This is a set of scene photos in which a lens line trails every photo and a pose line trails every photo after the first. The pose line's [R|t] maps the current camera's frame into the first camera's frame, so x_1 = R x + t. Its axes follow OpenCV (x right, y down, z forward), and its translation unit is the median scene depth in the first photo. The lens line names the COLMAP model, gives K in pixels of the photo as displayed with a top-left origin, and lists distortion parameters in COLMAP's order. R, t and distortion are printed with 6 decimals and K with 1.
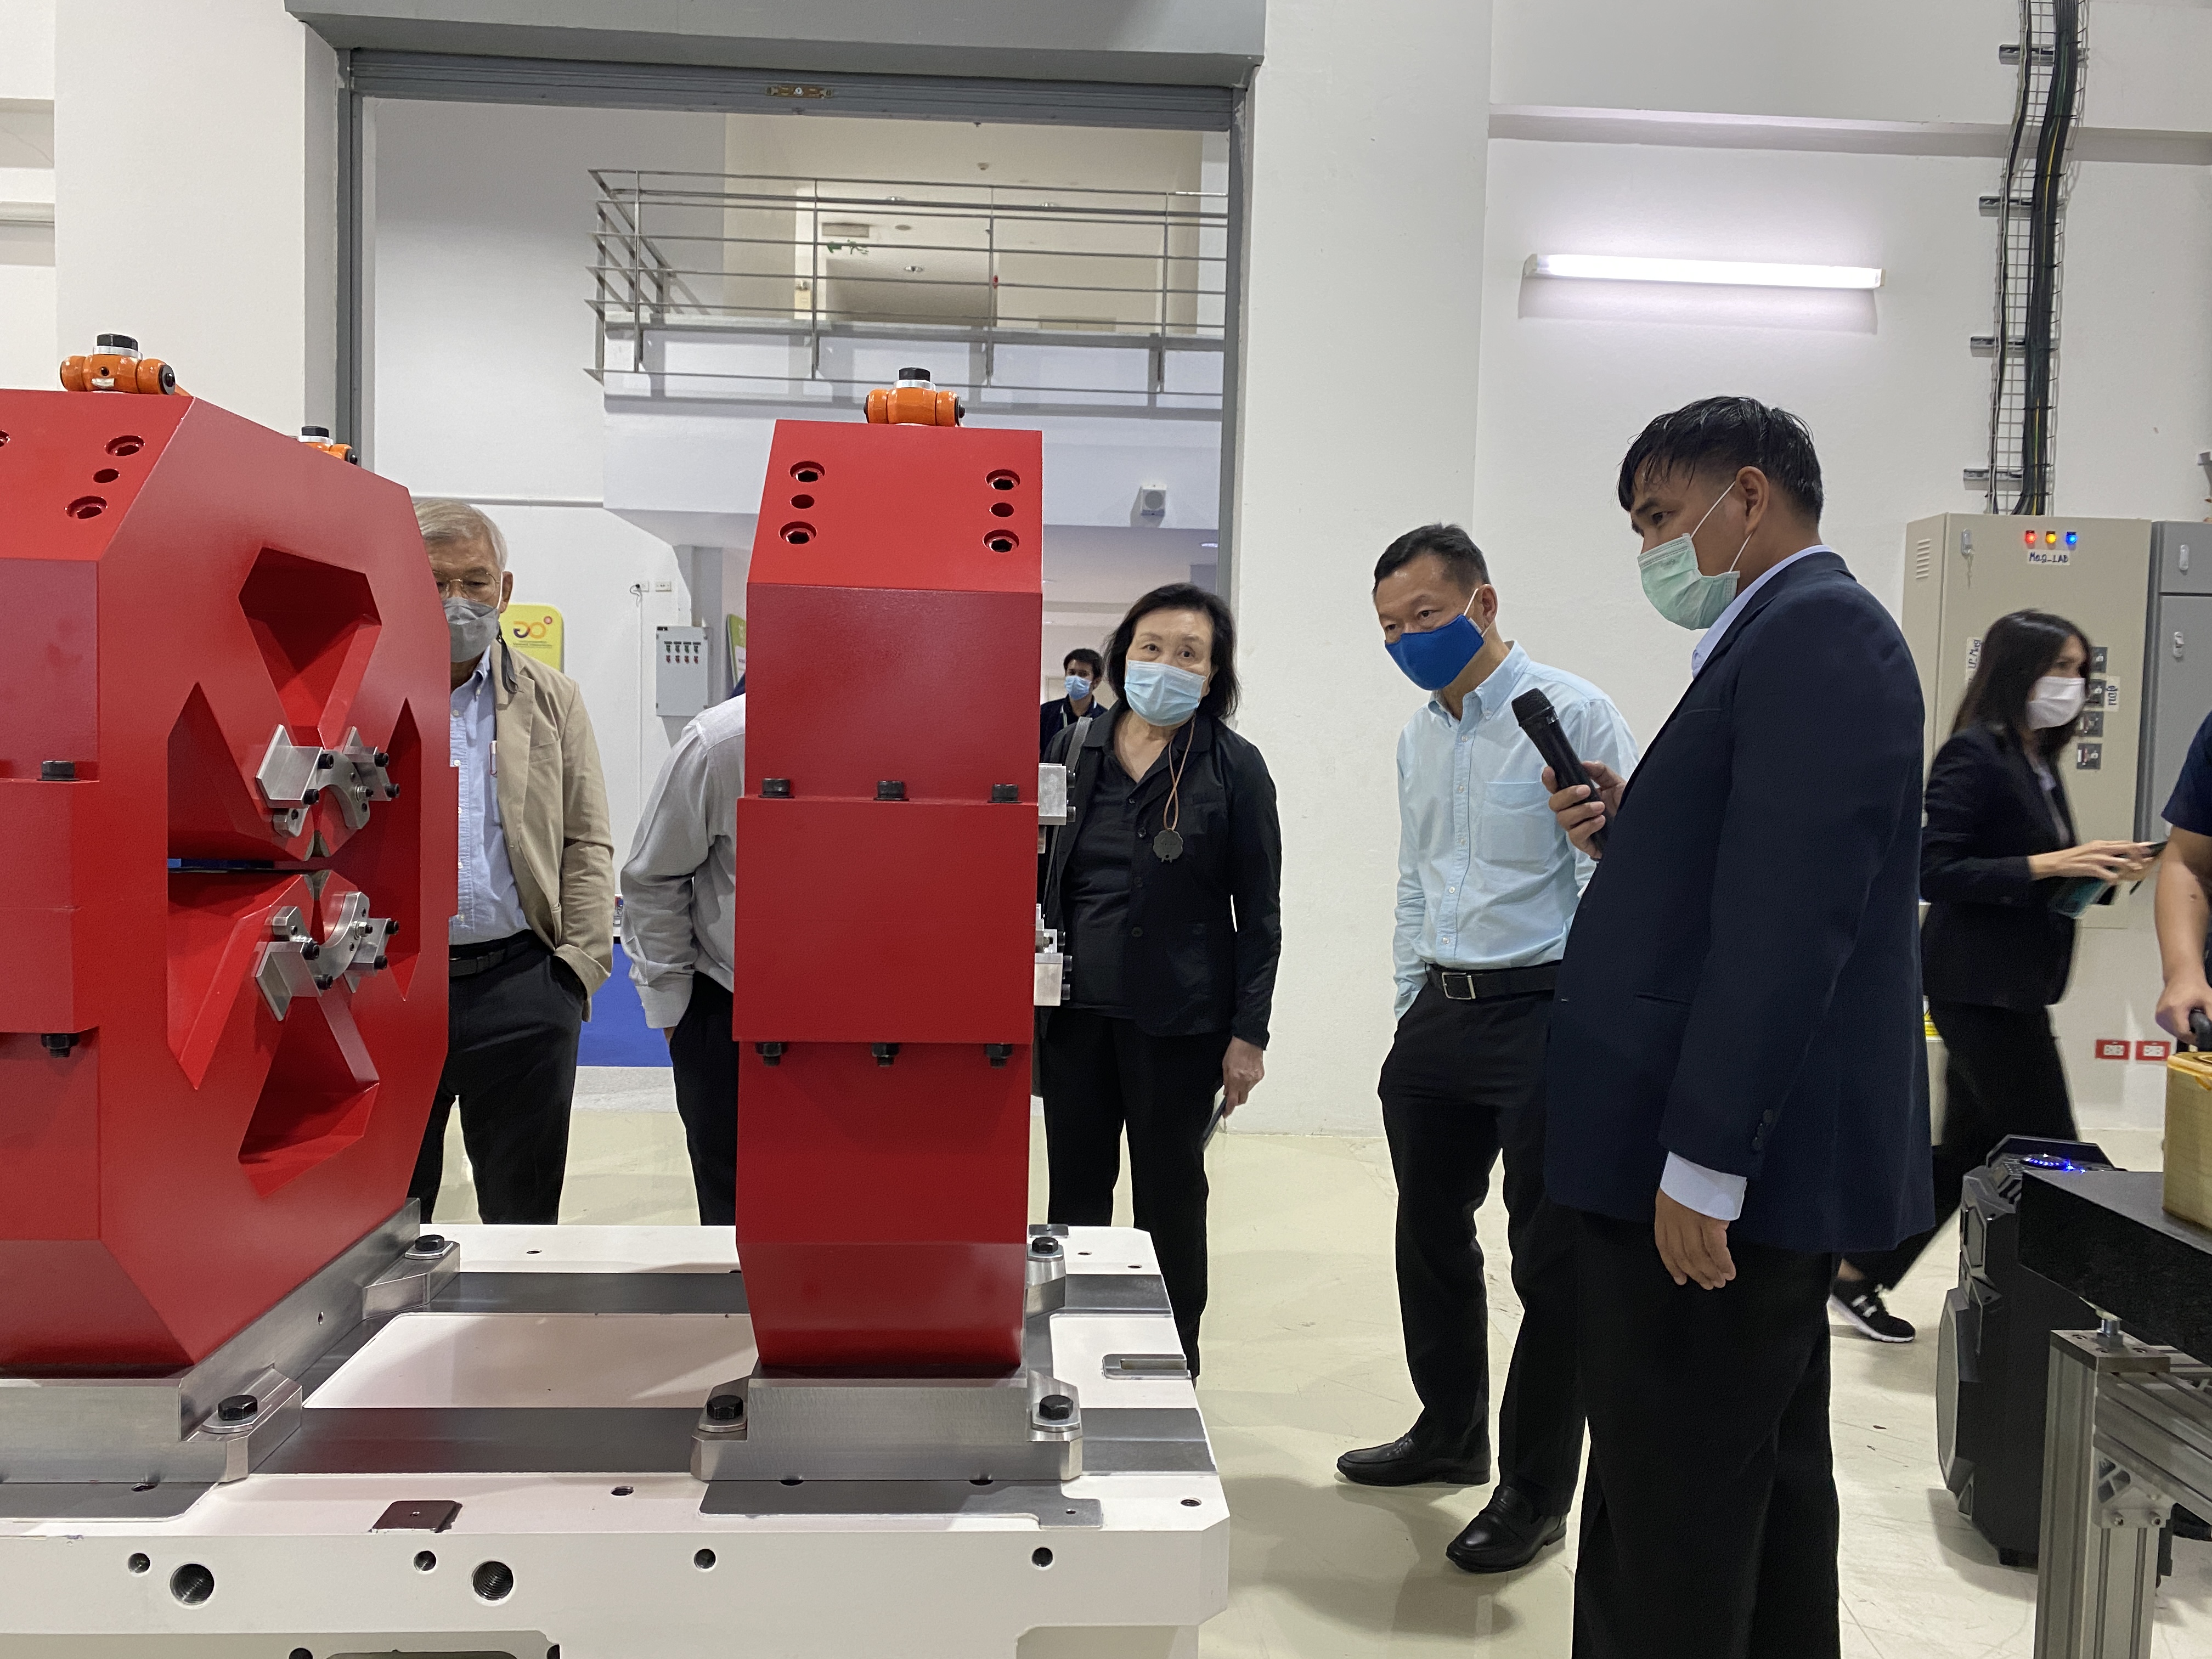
lens RADIAL K [[1695.1, 0, 1106.0], [0, 1695.1, 829.5], [0, 0, 1]] dist [0.005130, 0.000612]
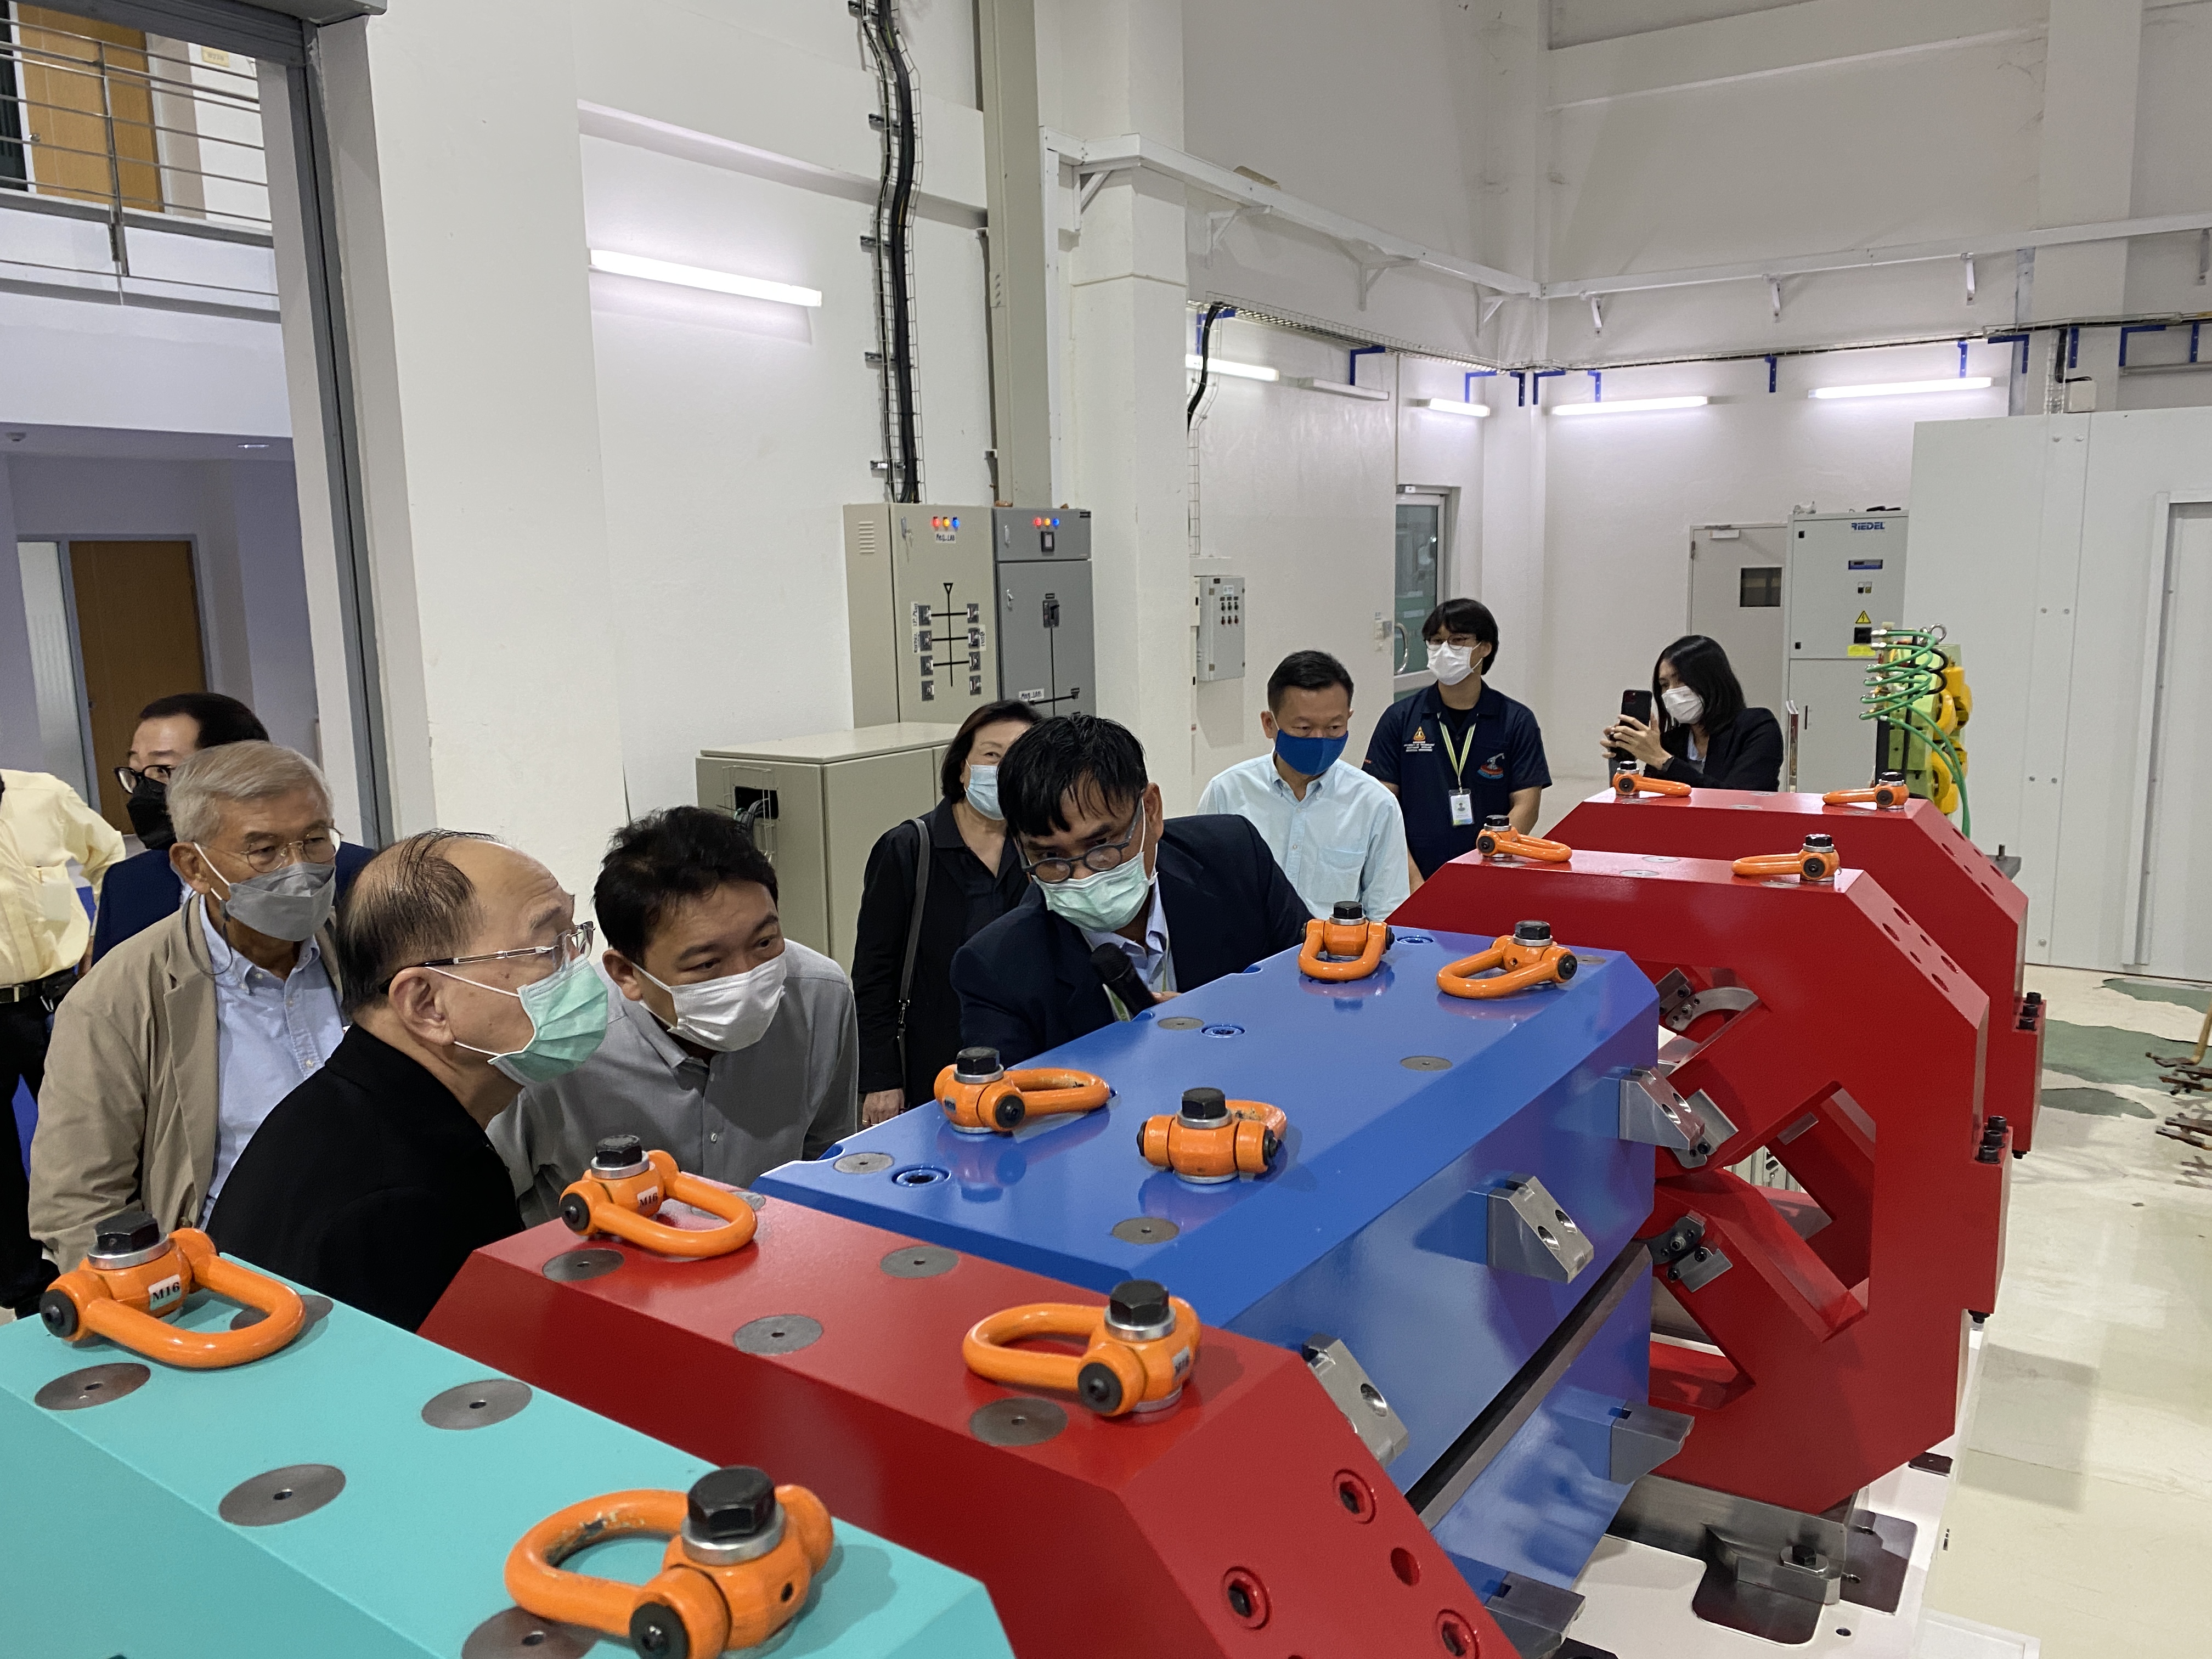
lens RADIAL K [[1695.1, 0, 1106.0], [0, 1695.1, 829.5], [0, 0, 1]] dist [0.005130, 0.000612]
pose [[0.587990, -0.157194, 0.793447, -0.423657], [0.078723, 0.987399, 0.137281, -0.103904], [-0.805028, -0.018257, 0.592956, 0.124385]]
